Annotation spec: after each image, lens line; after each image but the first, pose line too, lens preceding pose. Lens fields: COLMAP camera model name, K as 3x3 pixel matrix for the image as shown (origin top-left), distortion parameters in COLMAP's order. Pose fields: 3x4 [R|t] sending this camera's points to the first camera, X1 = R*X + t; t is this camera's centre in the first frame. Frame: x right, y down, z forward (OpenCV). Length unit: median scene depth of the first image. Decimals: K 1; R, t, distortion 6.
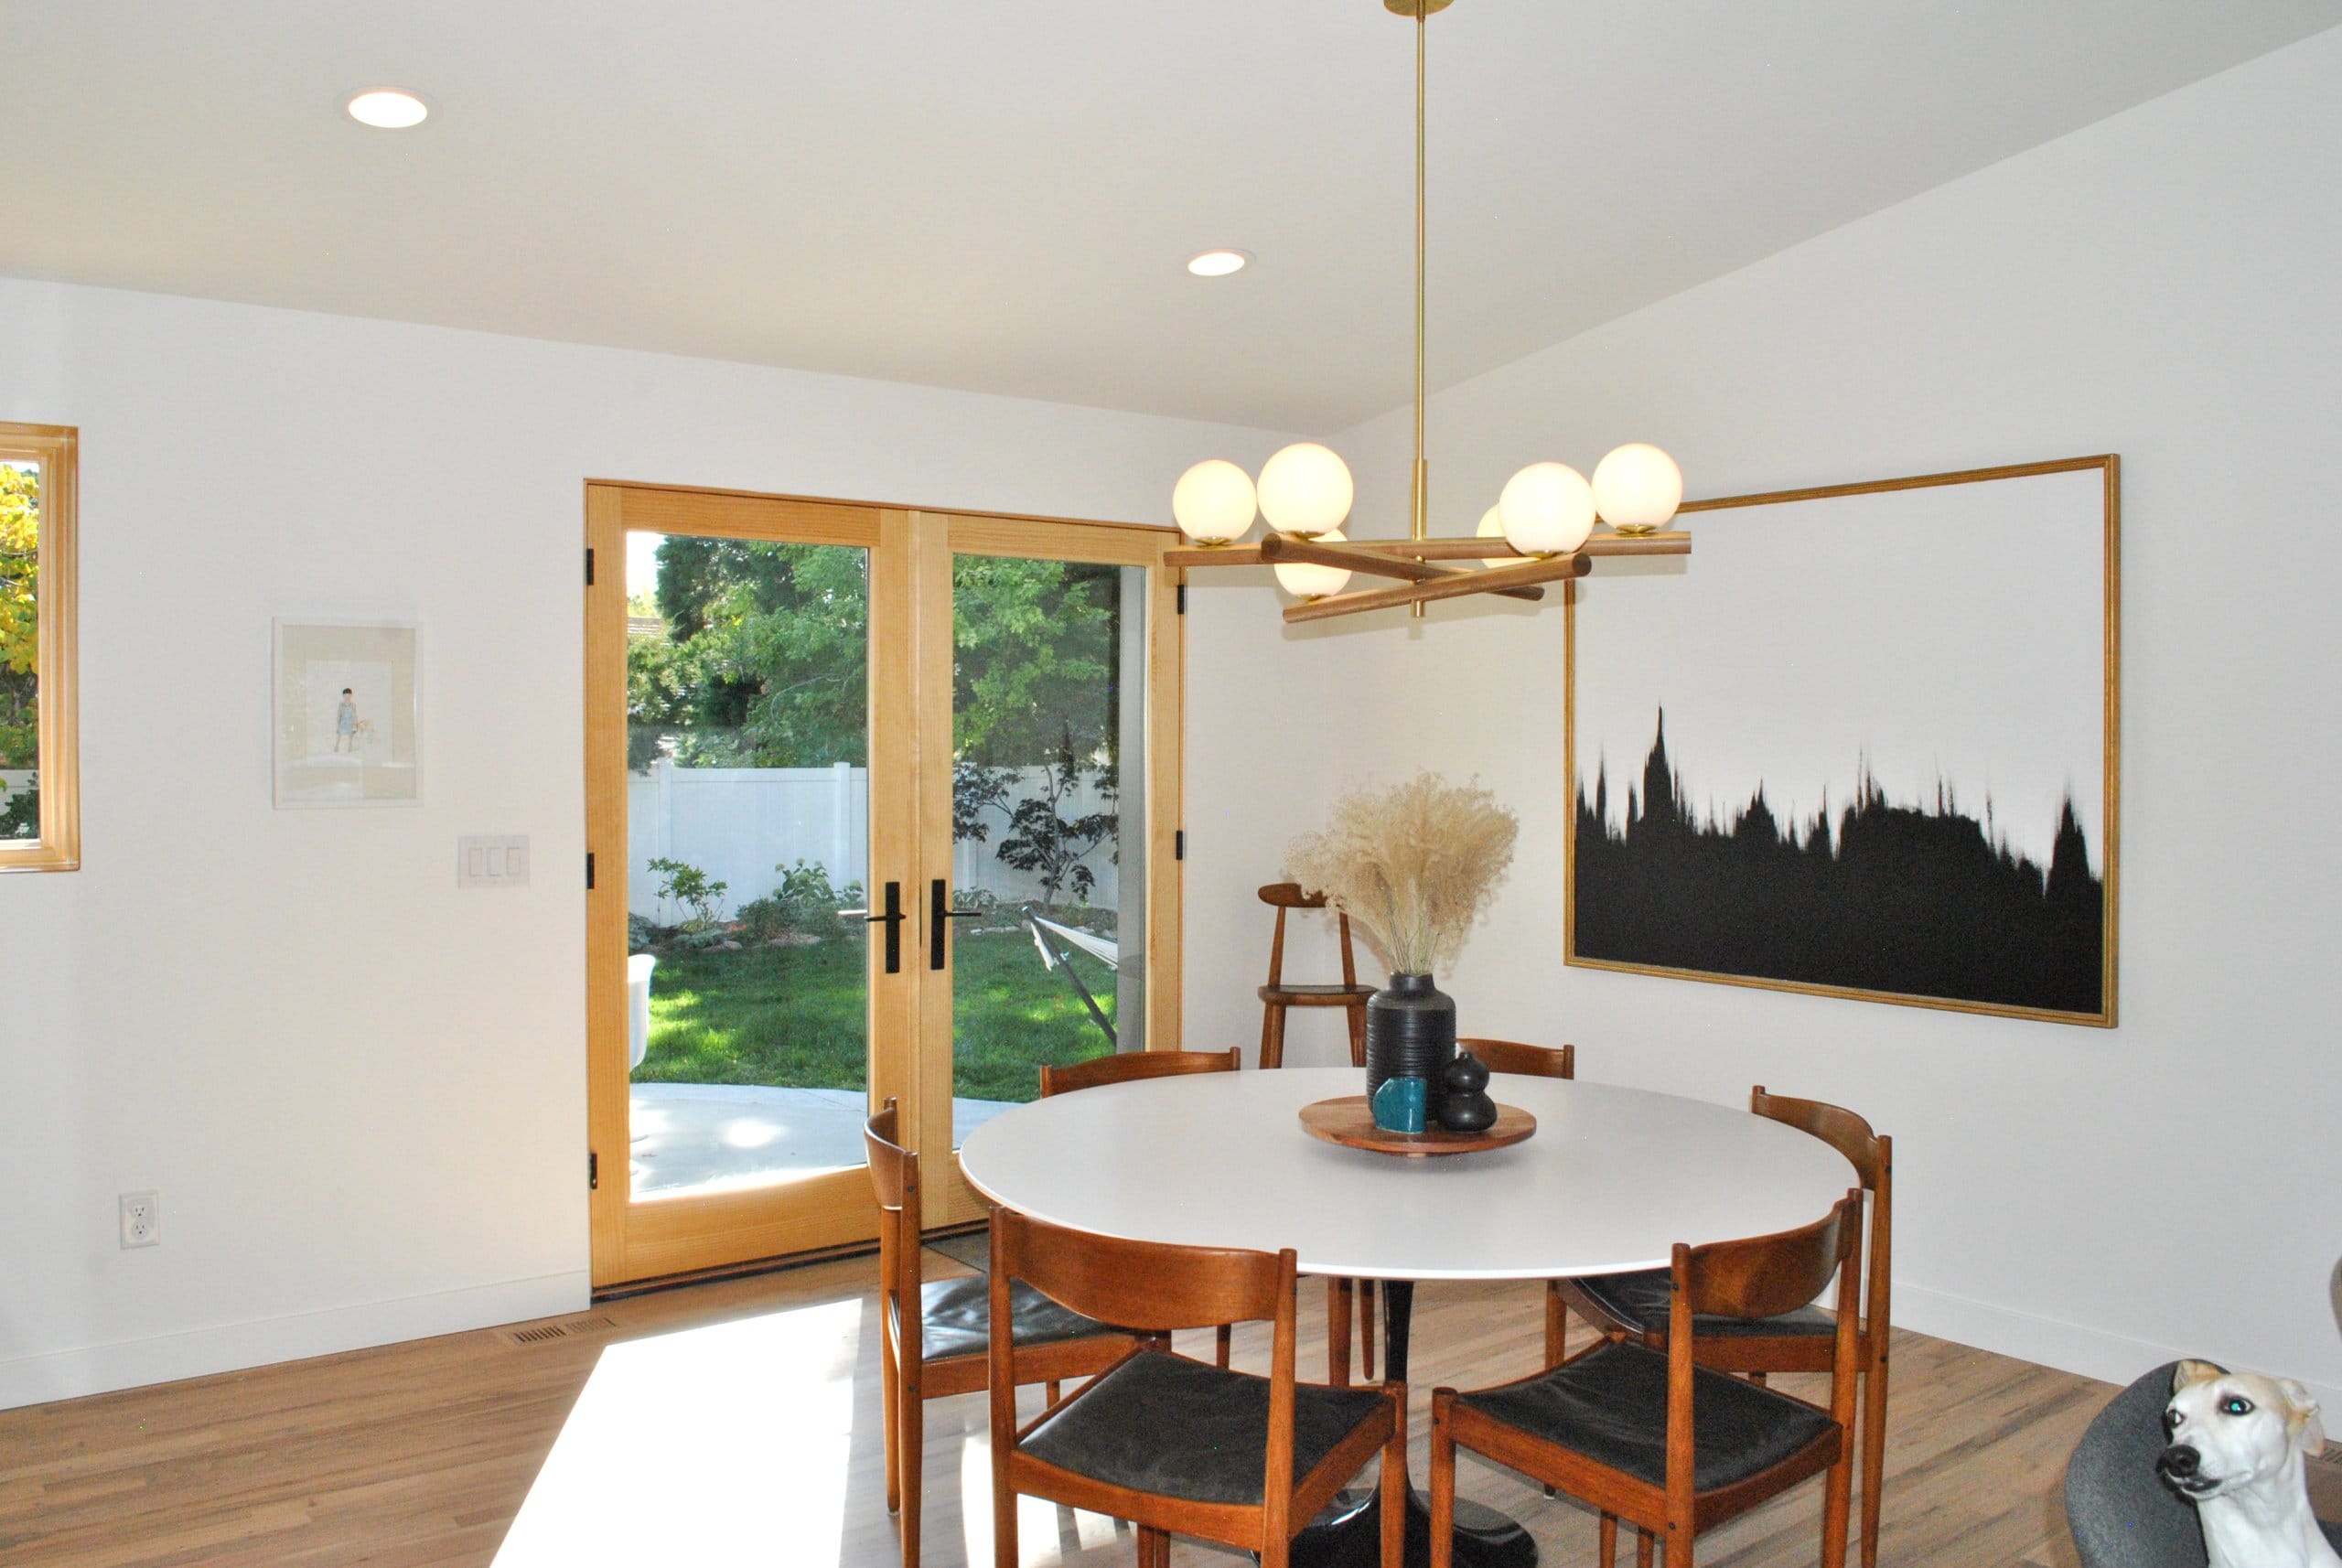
lens RADIAL K [[1874.5, 0, 1145.5], [0, 1874.5, 789.6], [0, 0, 1]] dist [-0.081180, 0.009376]
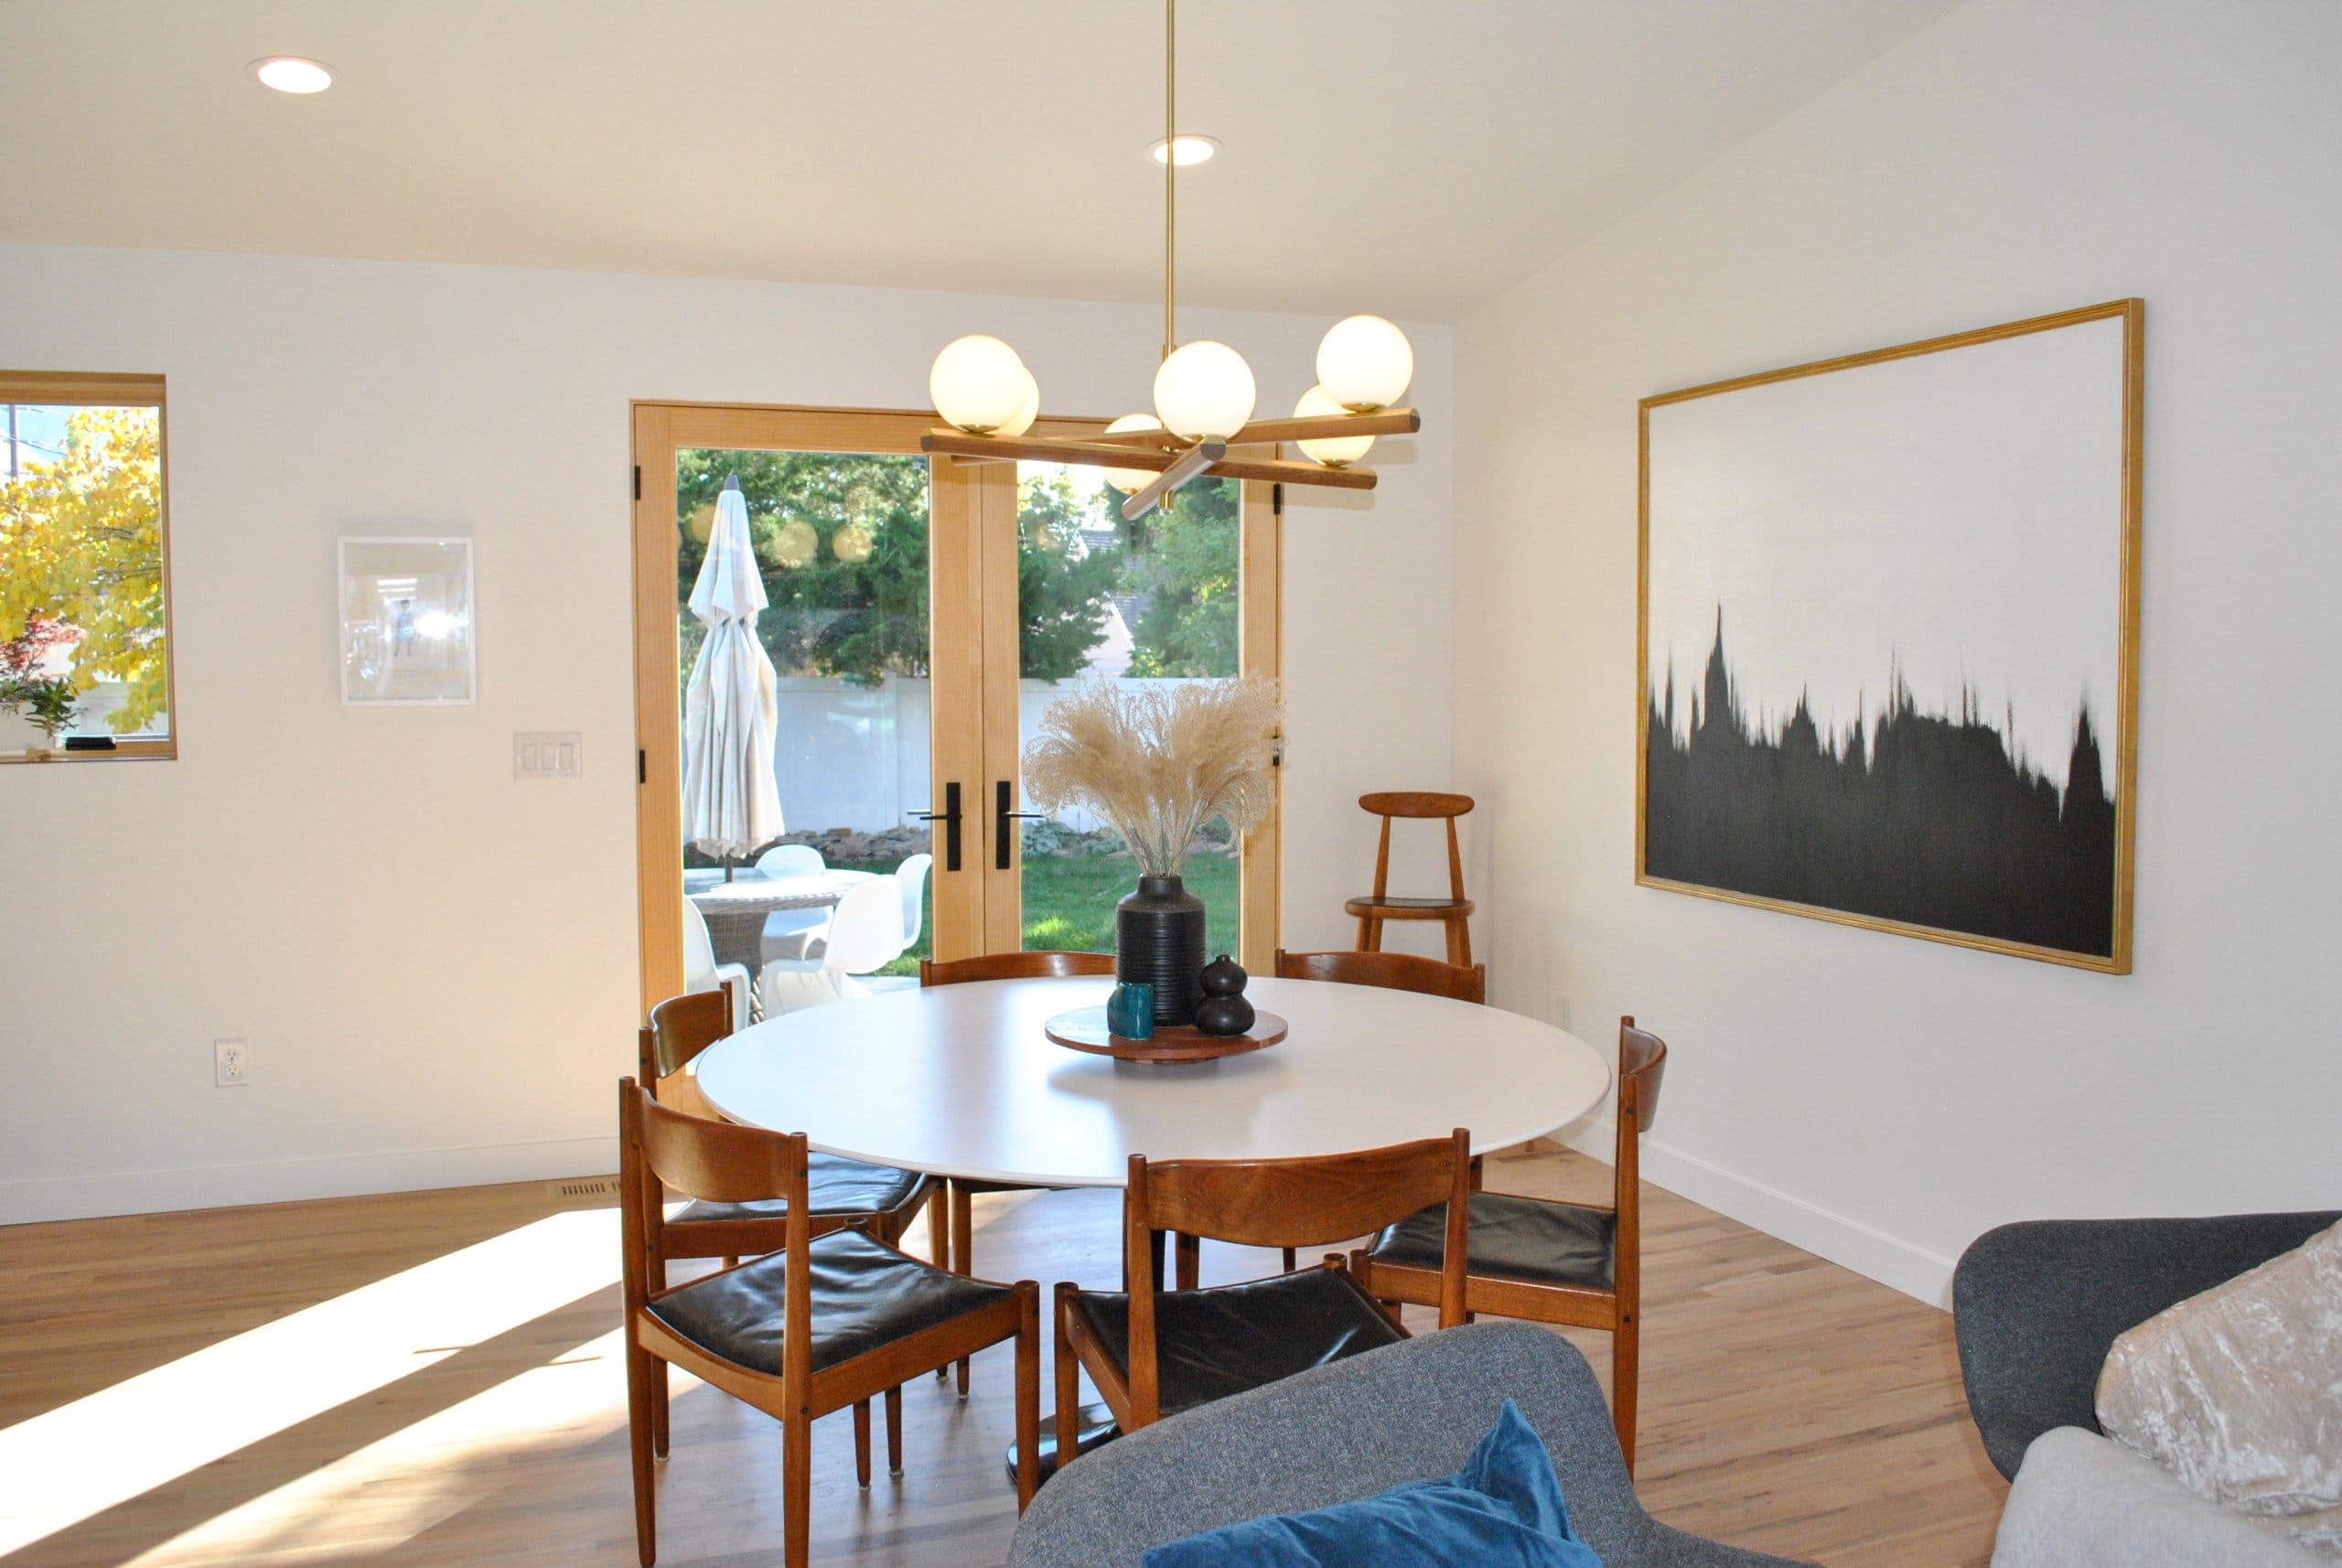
lens RADIAL K [[1874.5, 0, 1152.3], [0, 1874.5, 790.1], [0, 0, 1]] dist [-0.081180, 0.009376]
pose [[0.960041, 0.017740, -0.279297, 0.289492], [-0.004768, 0.998881, 0.047056, 0.005133], [0.279819, -0.043844, 0.959051, 0.047675]]
